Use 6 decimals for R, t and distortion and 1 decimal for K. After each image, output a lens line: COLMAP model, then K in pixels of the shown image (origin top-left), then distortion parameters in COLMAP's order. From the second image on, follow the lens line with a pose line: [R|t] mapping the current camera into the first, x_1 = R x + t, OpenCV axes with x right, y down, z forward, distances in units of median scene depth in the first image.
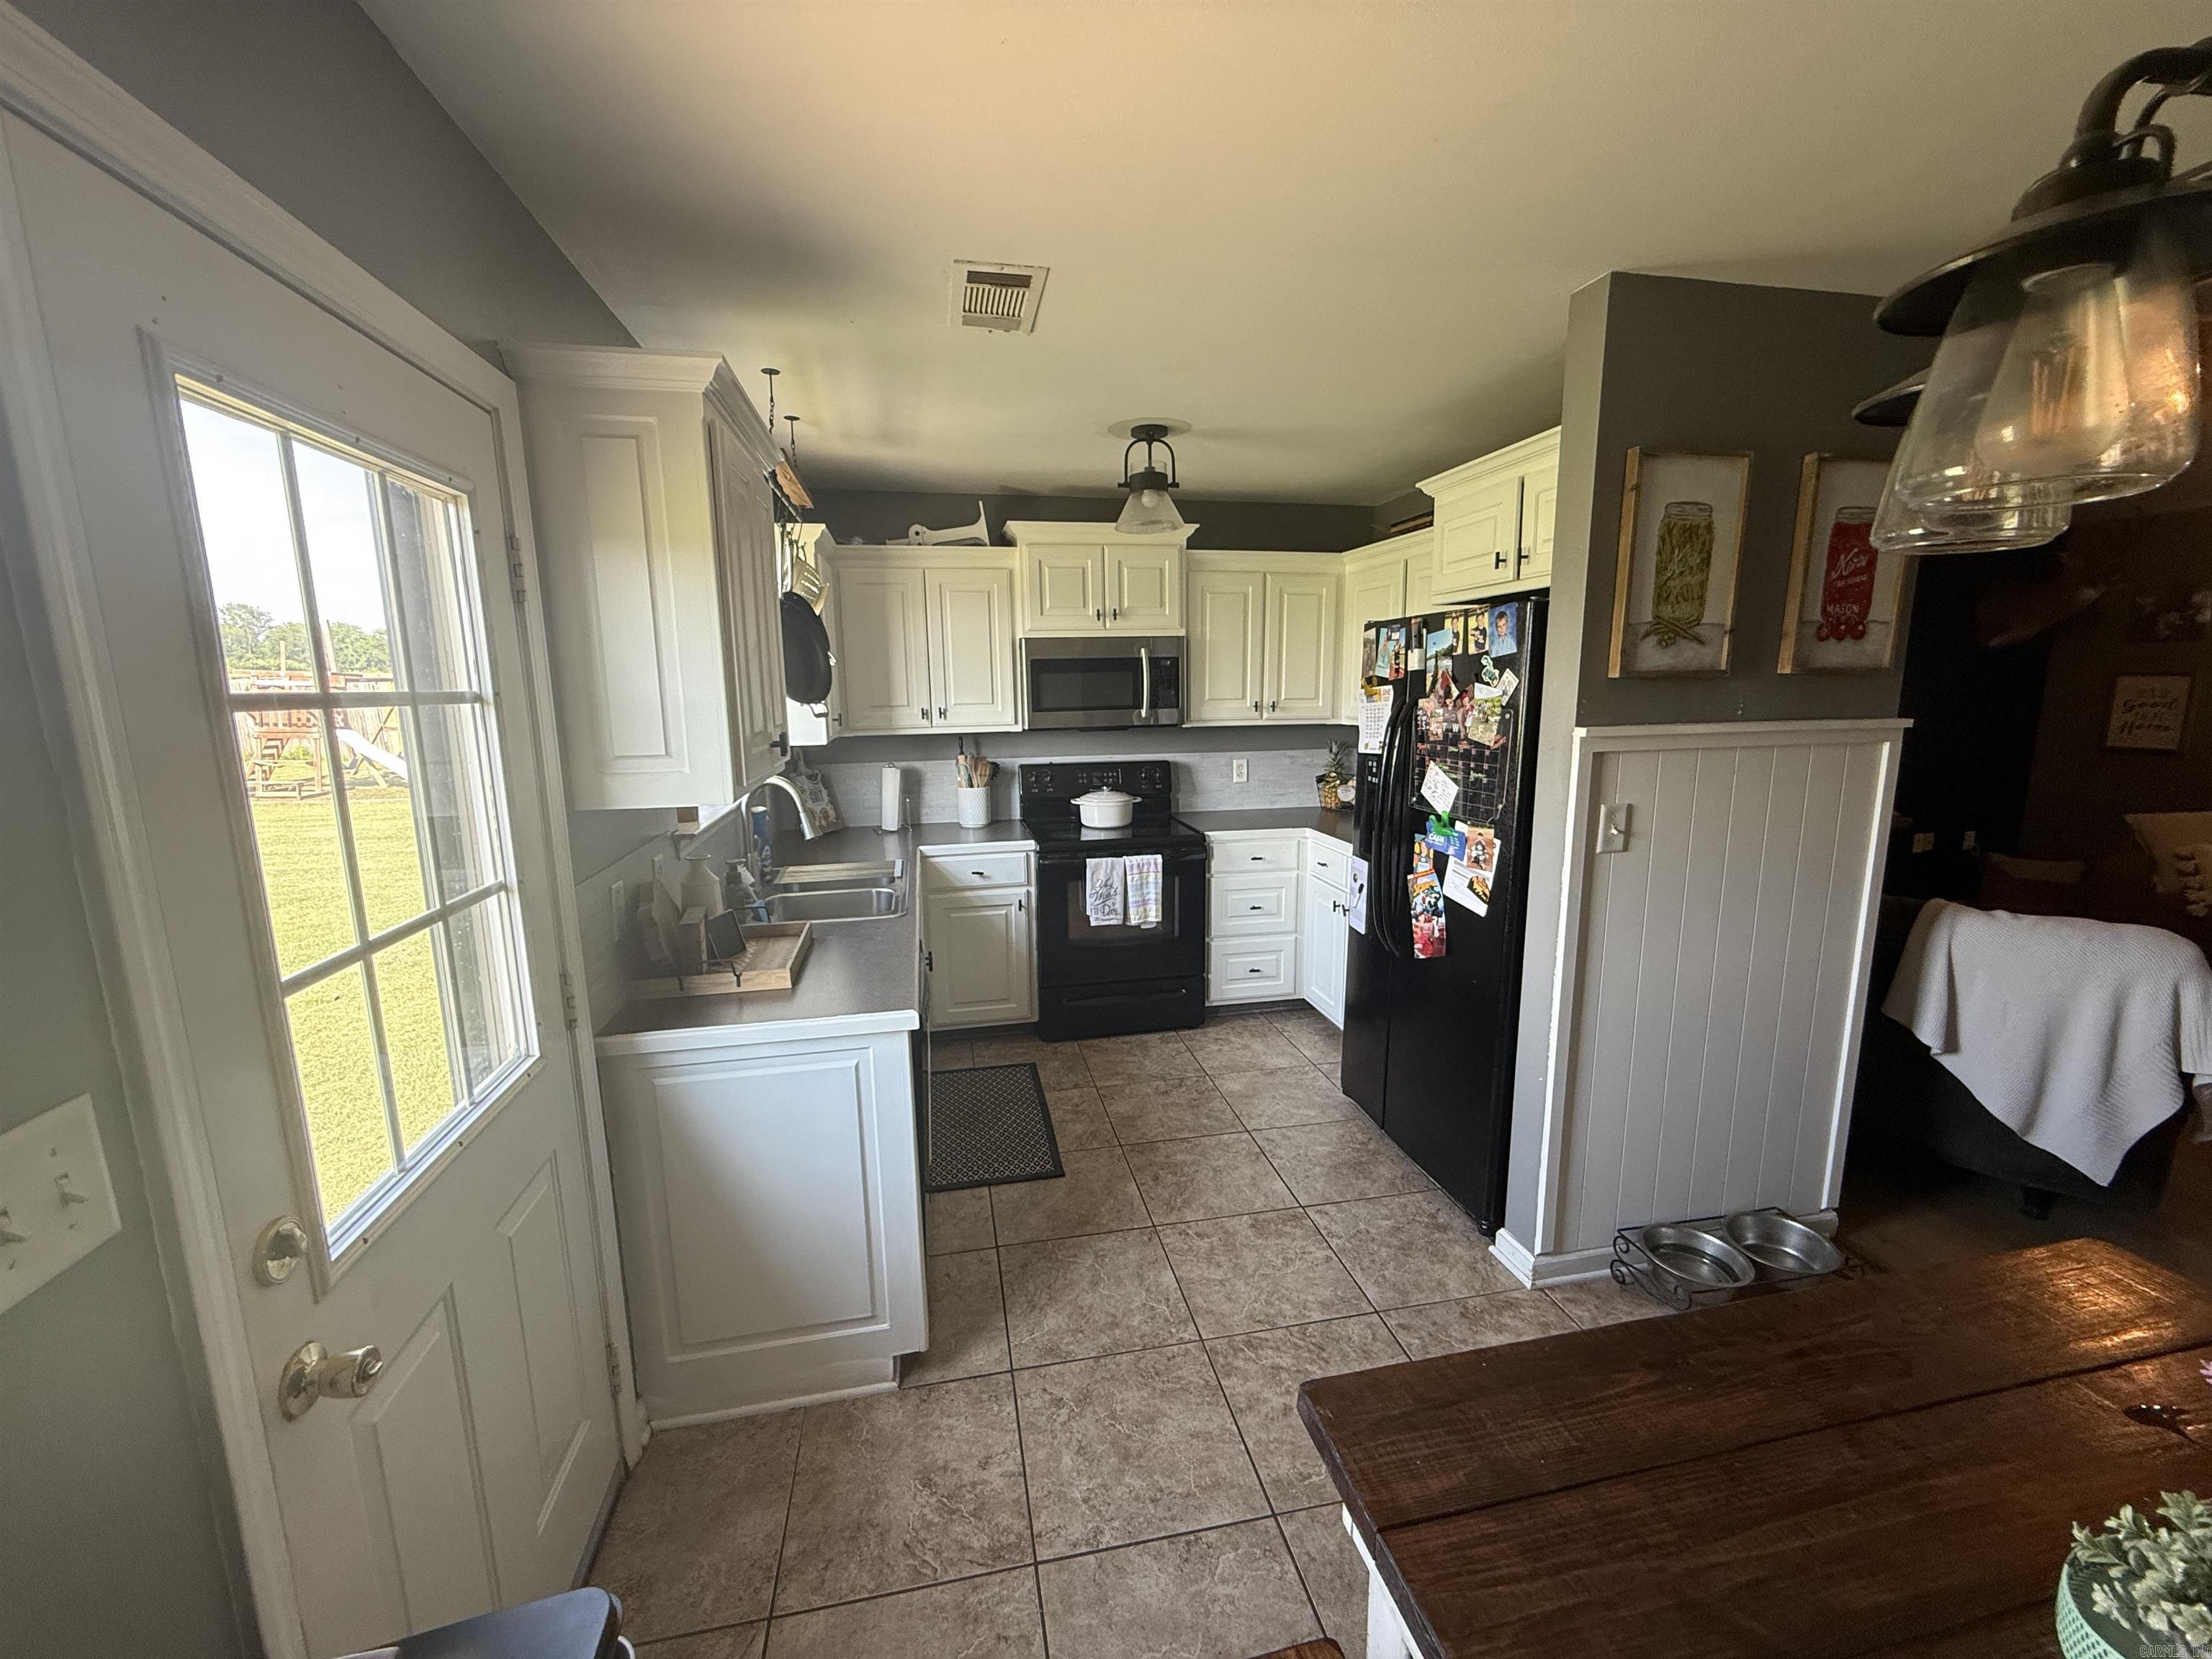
lens RADIAL K [[881.9, 0, 1100.9], [0, 881.9, 824.8], [0, 0, 1]] dist [0.002174, -0.000249]
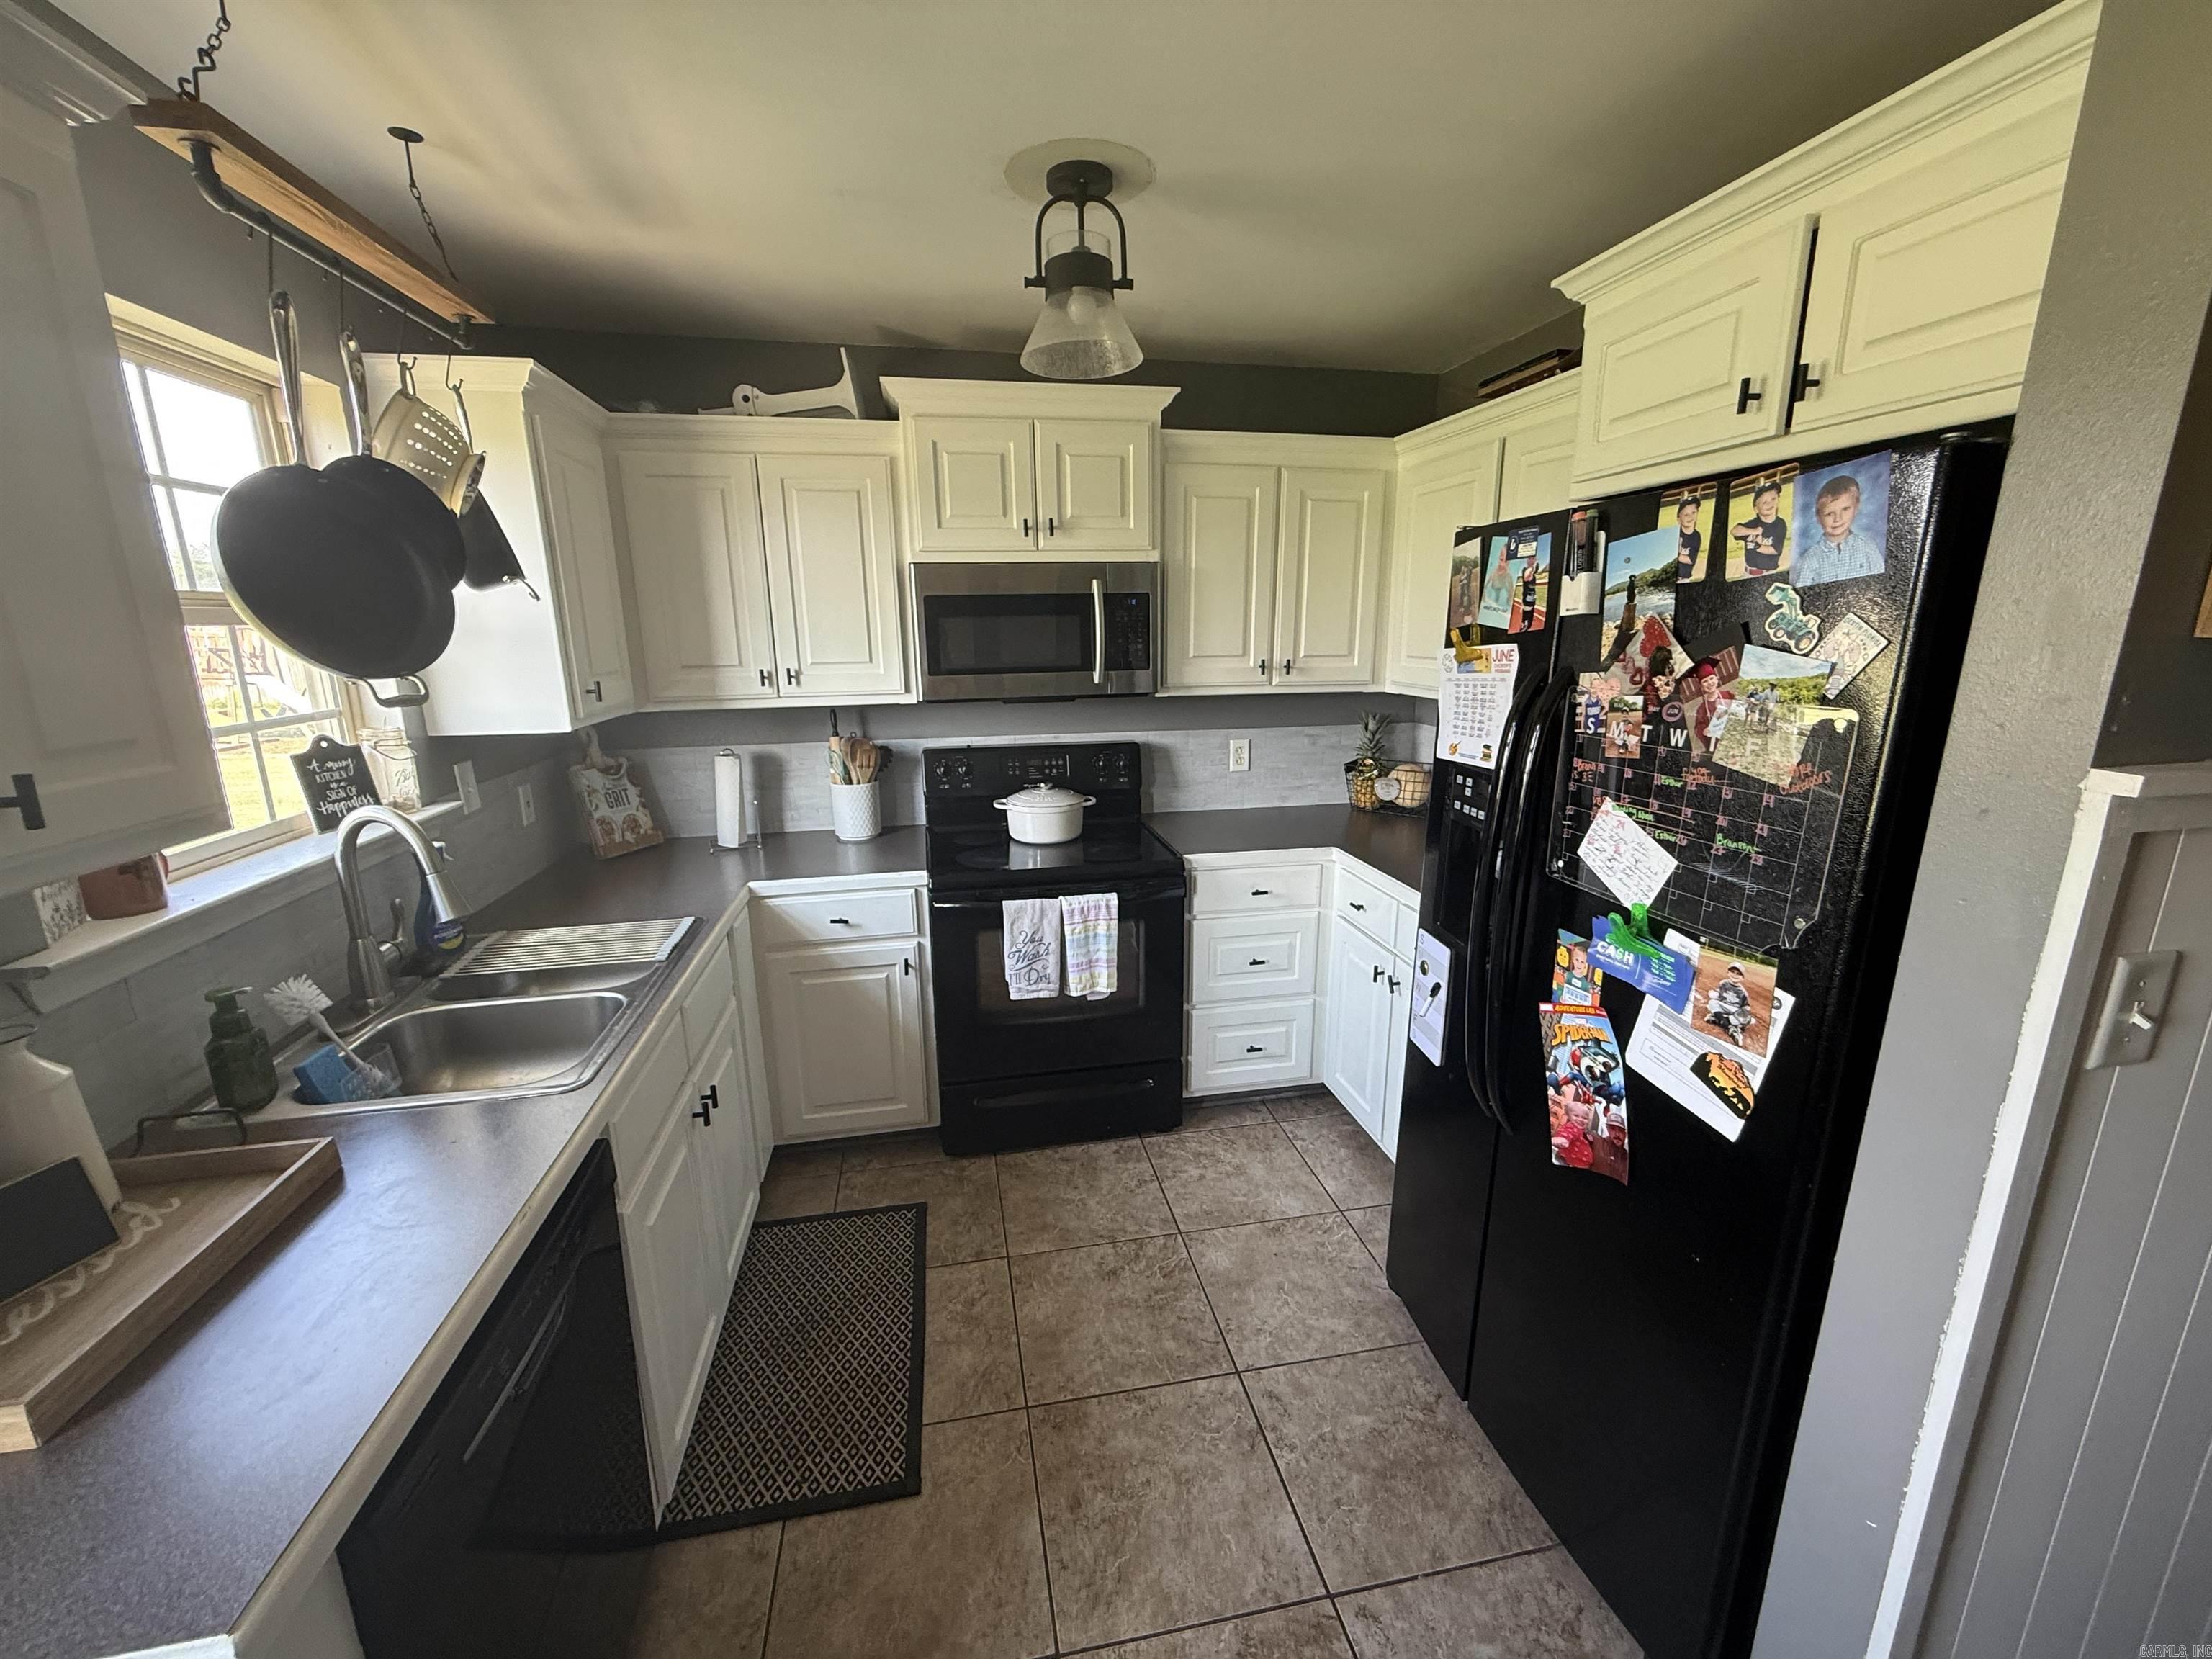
lens RADIAL K [[881.9, 0, 1101.2], [0, 881.9, 828.2], [0, 0, 1]] dist [0.002174, -0.000249]
pose [[0.999979, 0.004842, -0.004271, 0.073030], [-0.004548, 0.997788, 0.066317, -0.073117], [0.004583, -0.066296, 0.997789, 0.414280]]
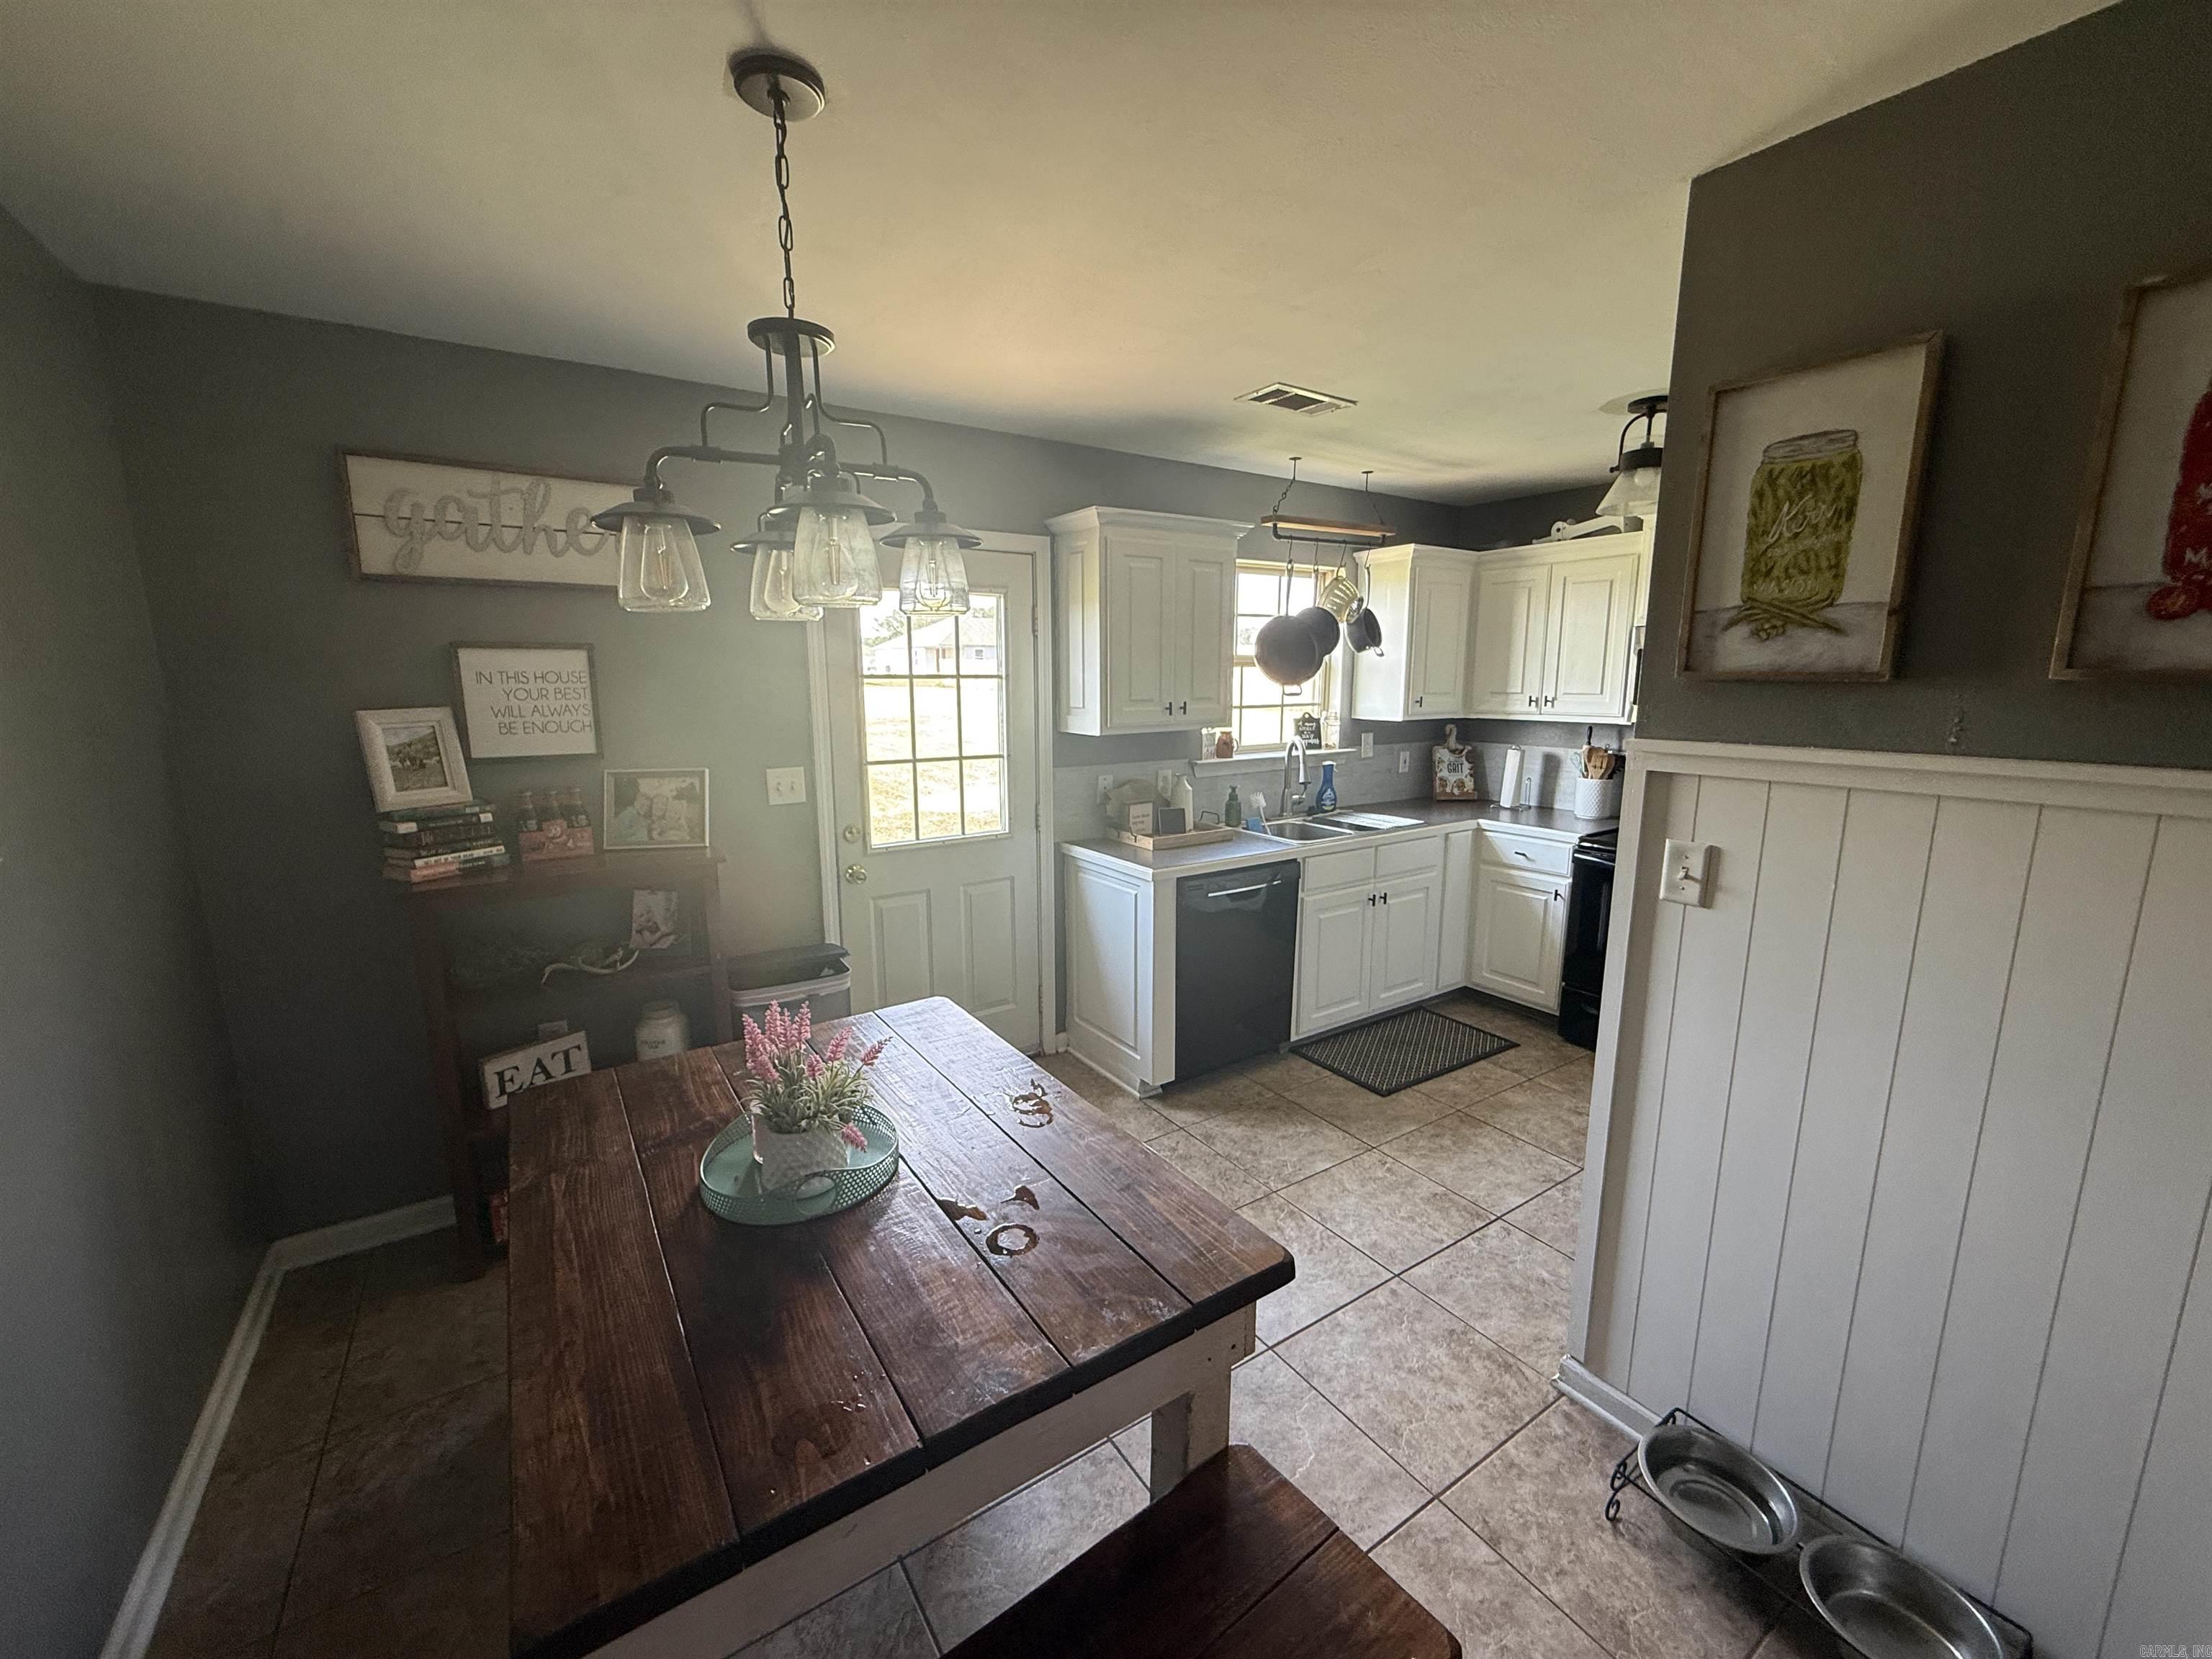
lens RADIAL K [[881.9, 0, 1106.3], [0, 881.9, 822.4], [0, 0, 1]] dist [0.002174, -0.000249]
pose [[0.379914, 0.169600, -0.909341, 0.757228], [-0.154200, 0.980905, 0.118524, -0.037084], [0.912079, 0.095192, 0.398812, 0.151332]]
